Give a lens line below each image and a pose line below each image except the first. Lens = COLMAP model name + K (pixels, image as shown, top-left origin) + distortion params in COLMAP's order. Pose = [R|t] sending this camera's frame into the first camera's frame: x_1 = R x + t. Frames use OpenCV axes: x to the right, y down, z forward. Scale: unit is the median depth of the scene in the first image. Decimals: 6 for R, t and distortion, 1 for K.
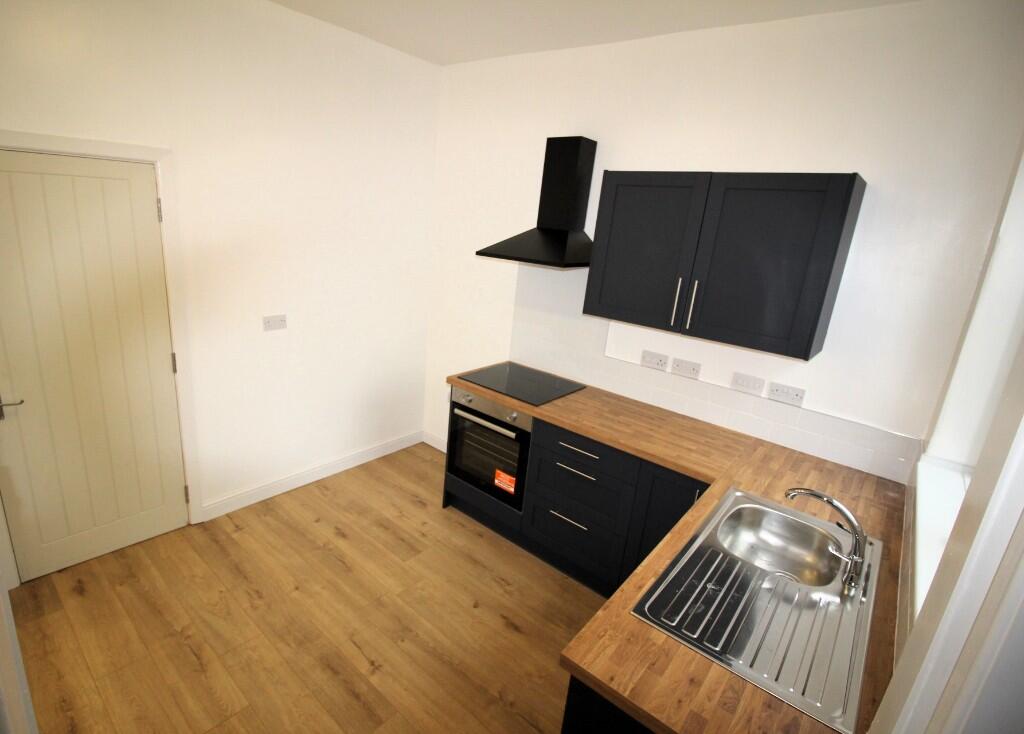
lens RADIAL K [[528.6, 0, 472.5], [0, 528.6, 357.7], [0, 0, 1]] dist [-0.000824, -0.000138]
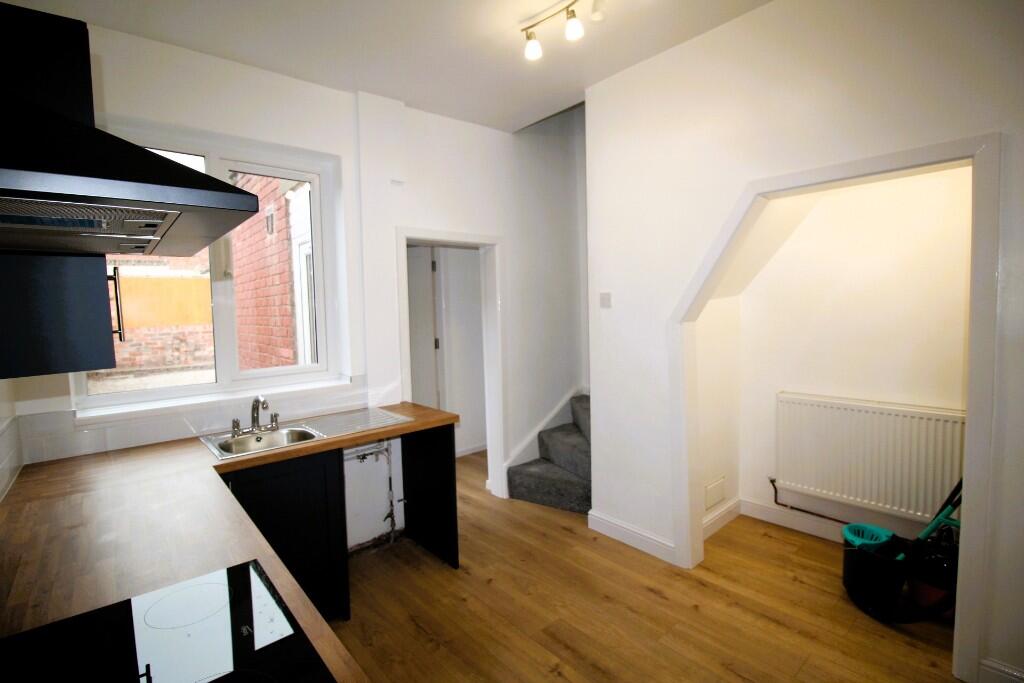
lens RADIAL K [[477.6, 0, 512.0], [0, 477.6, 341.5], [0, 0, 1]] dist [0.000980, 0.000027]
pose [[-0.993586, -0.058360, 0.096852, -0.134817], [-0.020353, 0.934835, 0.354499, -0.266348], [-0.111229, 0.350254, -0.930027, 1.432014]]
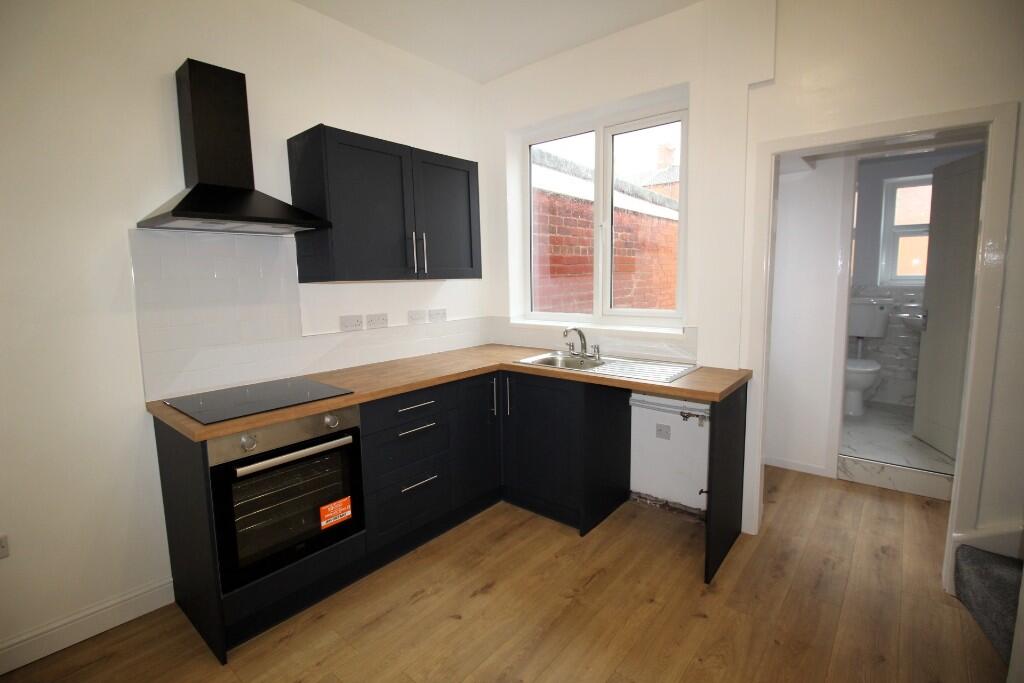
lens RADIAL K [[477.6, 0, 512.0], [0, 477.6, 341.5], [0, 0, 1]] dist [0.000980, 0.000027]
pose [[-0.056337, -0.202893, 0.977579, -0.671983], [0.285442, 0.934993, 0.210504, -0.077295], [-0.956739, 0.290901, 0.005240, 0.810728]]
